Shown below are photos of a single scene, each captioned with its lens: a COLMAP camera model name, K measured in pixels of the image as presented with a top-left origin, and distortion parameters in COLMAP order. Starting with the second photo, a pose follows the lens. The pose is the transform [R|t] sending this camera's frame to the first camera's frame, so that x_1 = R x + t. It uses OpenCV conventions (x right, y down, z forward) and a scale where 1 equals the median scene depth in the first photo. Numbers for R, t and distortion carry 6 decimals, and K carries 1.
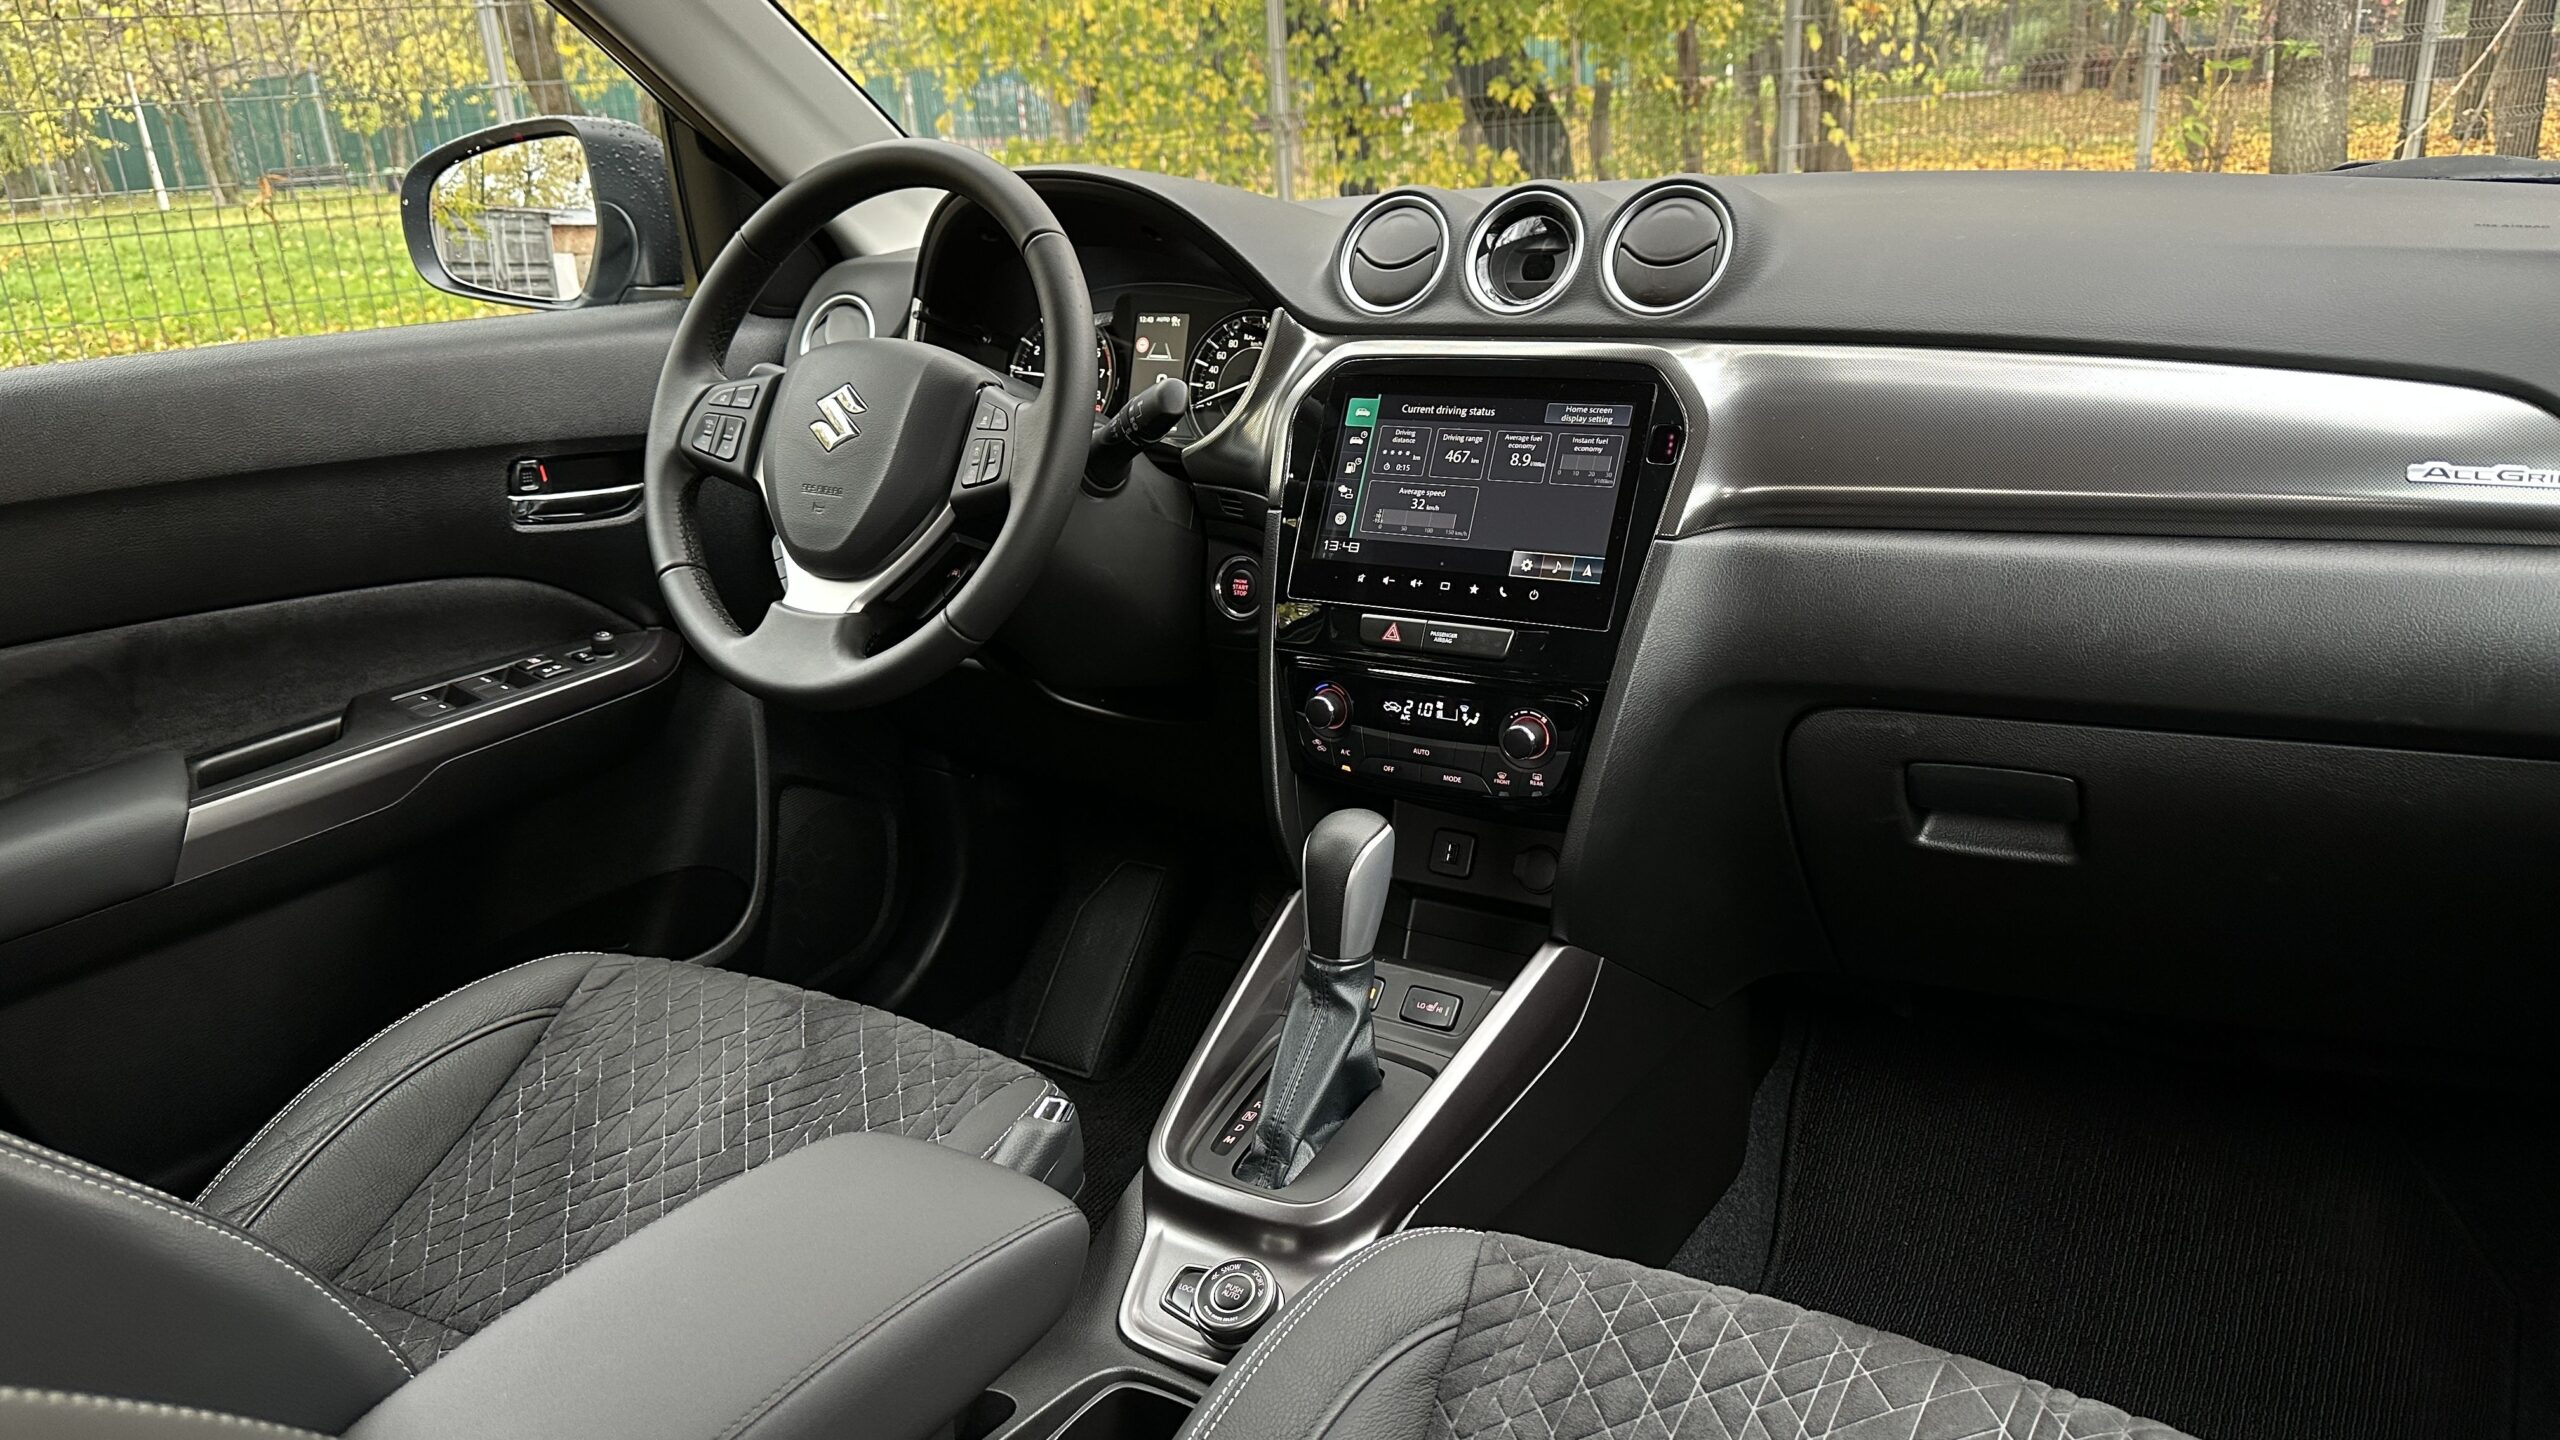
lens RADIAL K [[1774.8, 0, 1280.0], [0, 1774.8, 720.0], [0, 0, 1]] dist [0.139384, -0.271968]
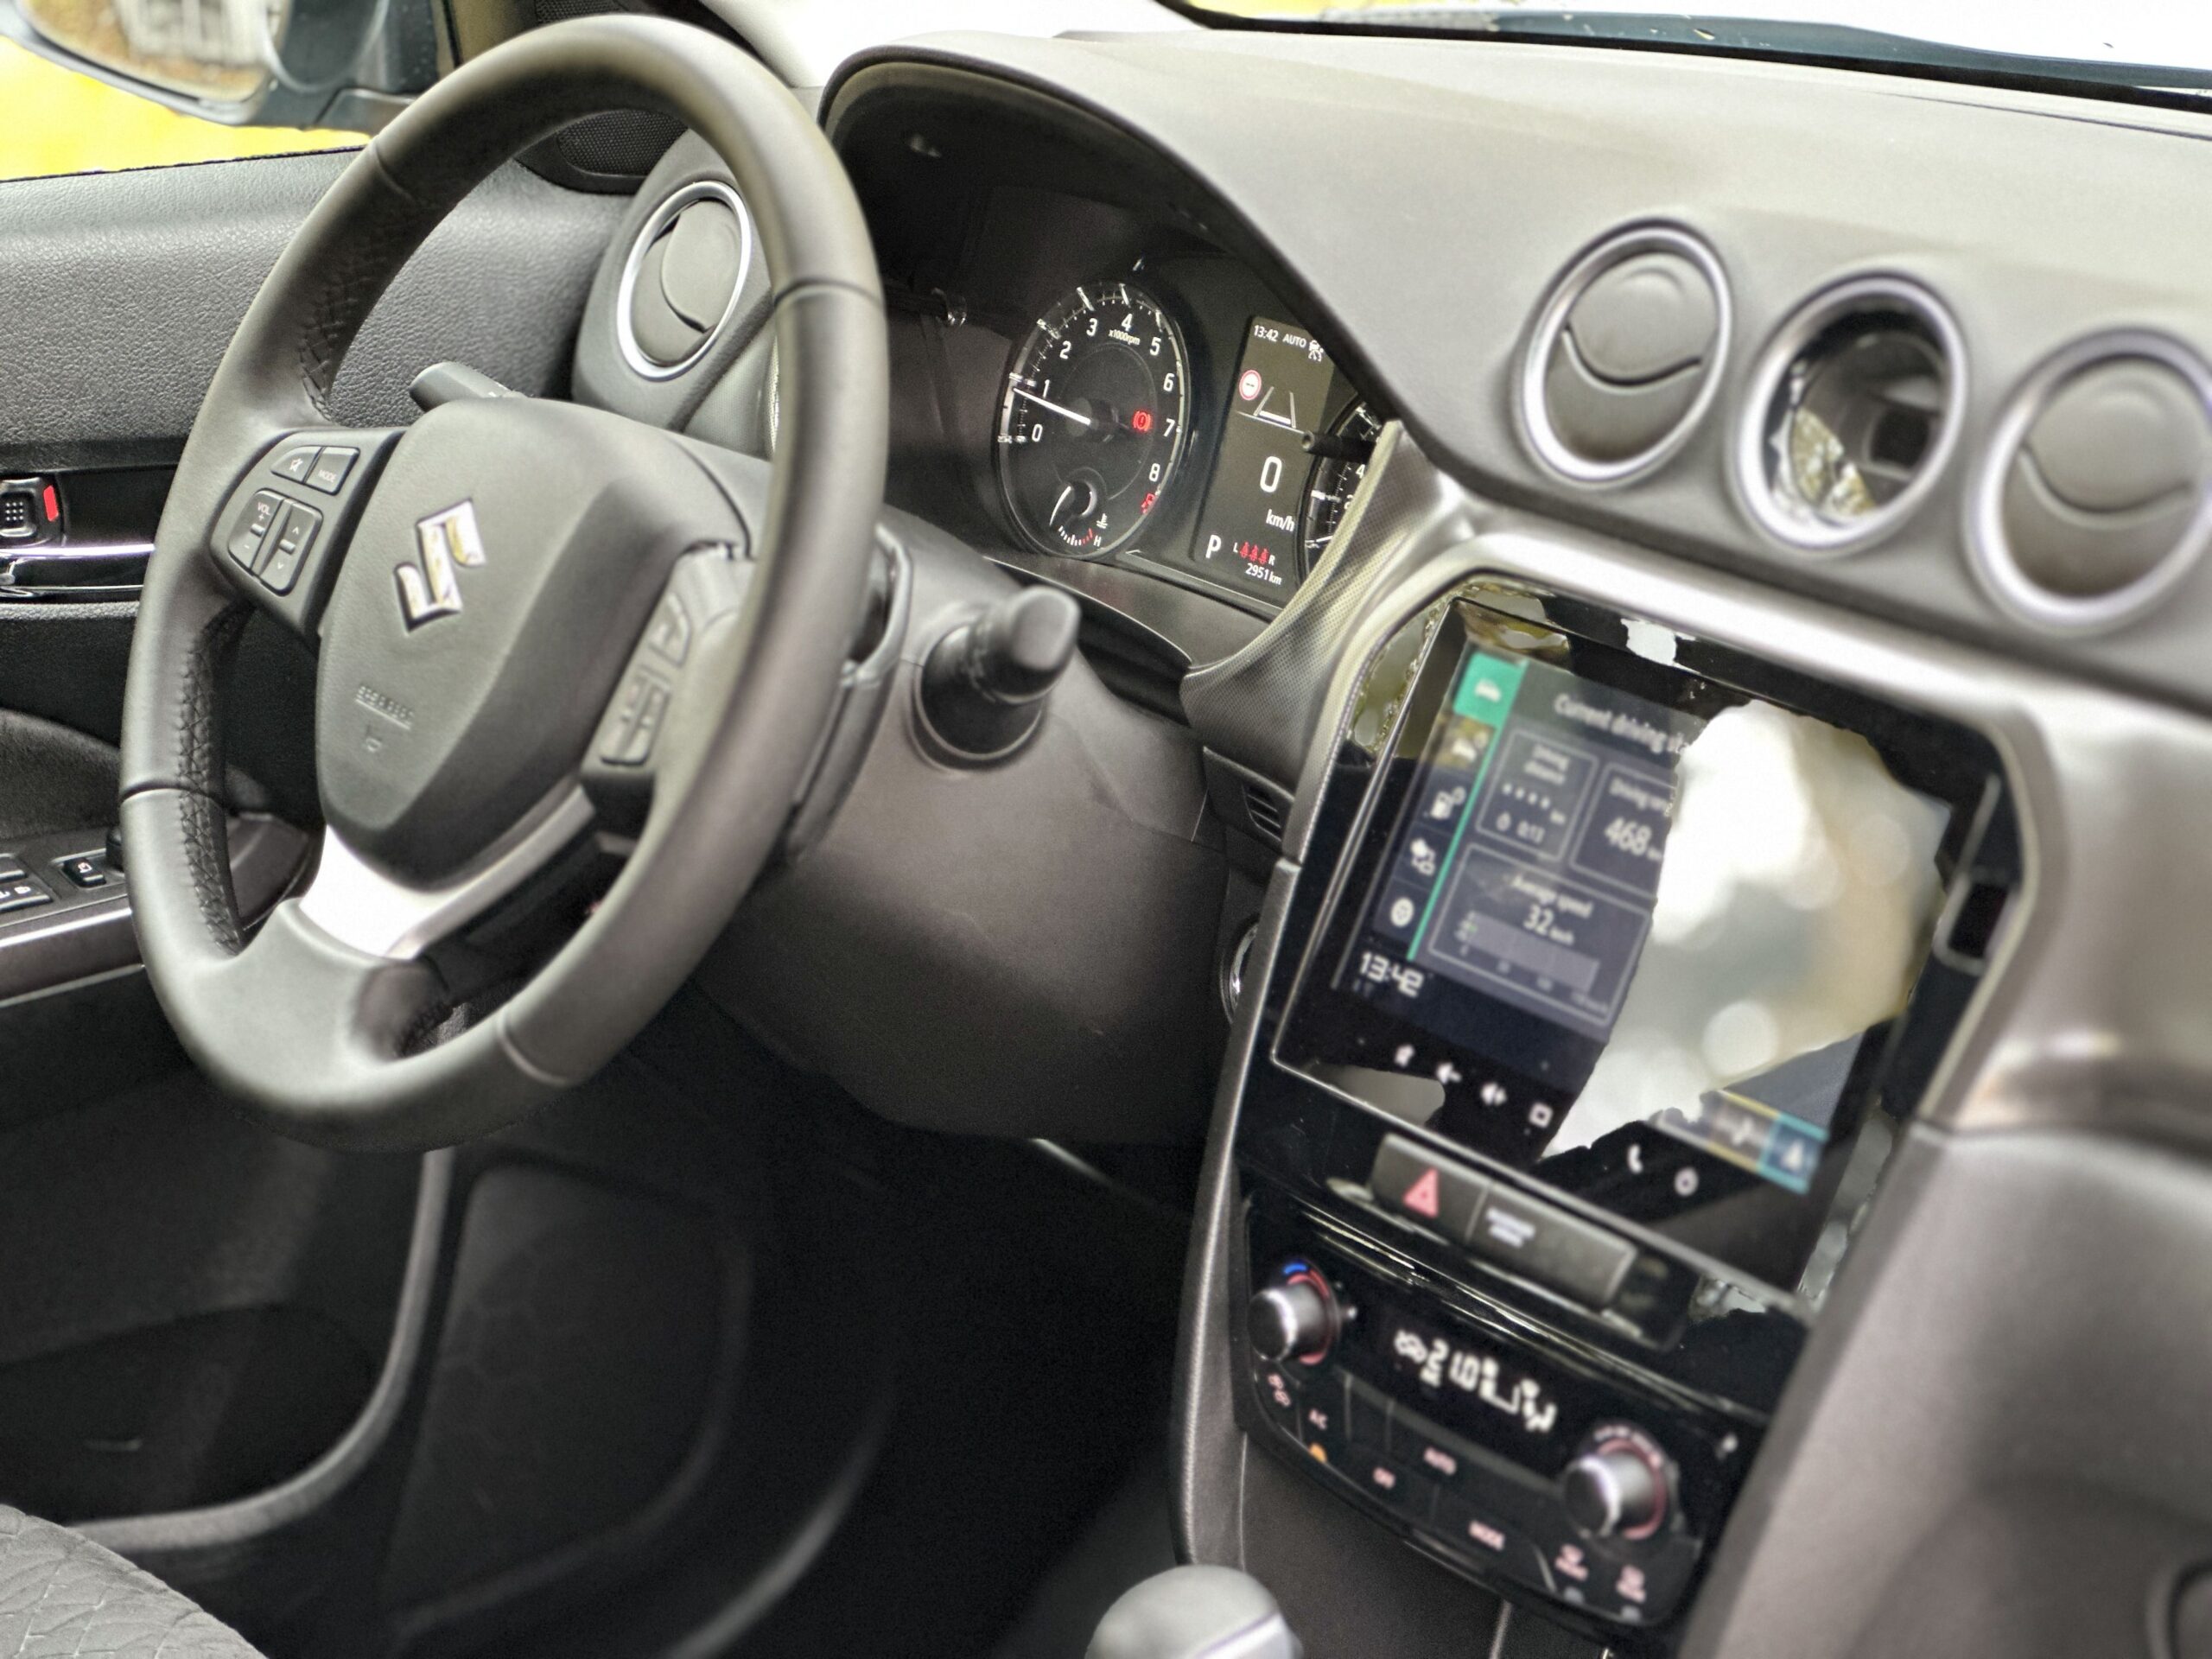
lens RADIAL K [[4912.6, 0, 1117.4], [0, 4912.6, 701.0], [0, 0, 1]] dist [-0.161944, 4.247077]
pose [[0.938160, 0.148426, -0.312770, 0.361083], [-0.150267, 0.988475, 0.018357, -0.183046], [0.311890, 0.029777, 0.949651, -0.236011]]
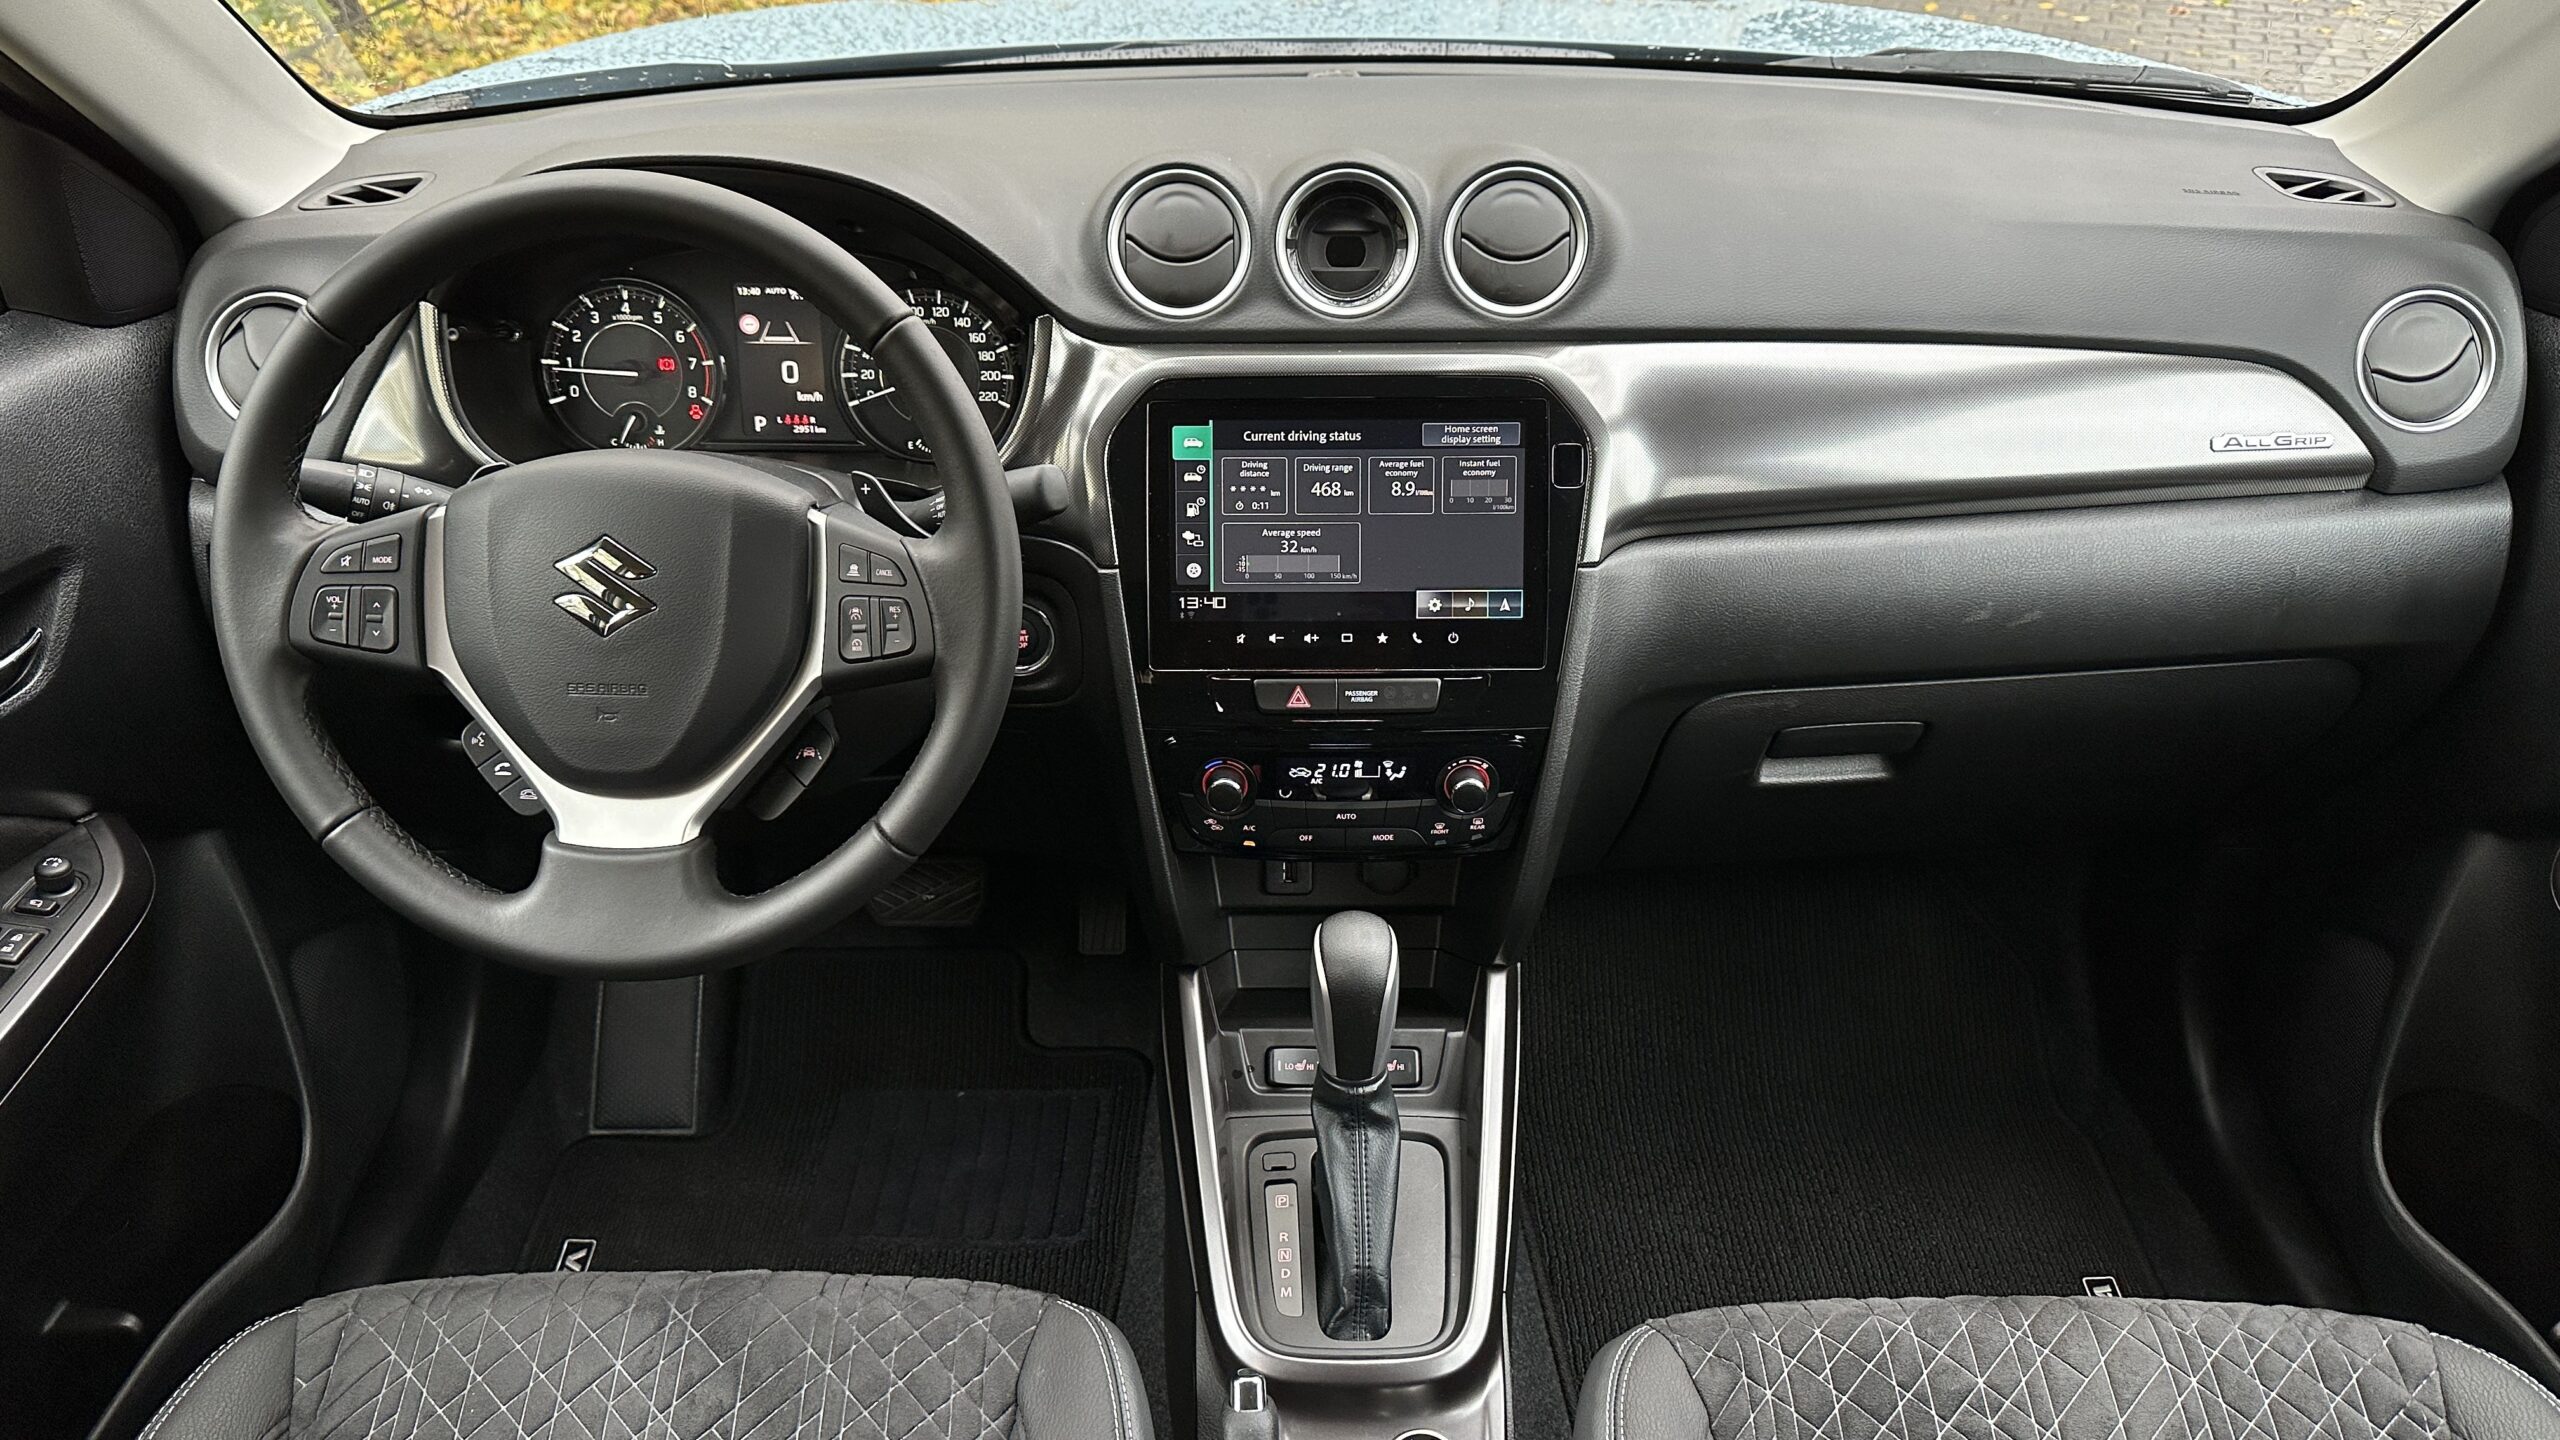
lens RADIAL K [[1774.8, 0, 1280.0], [0, 1774.8, 720.0], [0, 0, 1]] dist [0.139384, -0.271968]
pose [[0.834932, -0.240573, 0.494988, -0.385867], [0.129259, 0.959962, 0.248527, -0.258474], [-0.534958, -0.143521, 0.832599, 0.247421]]
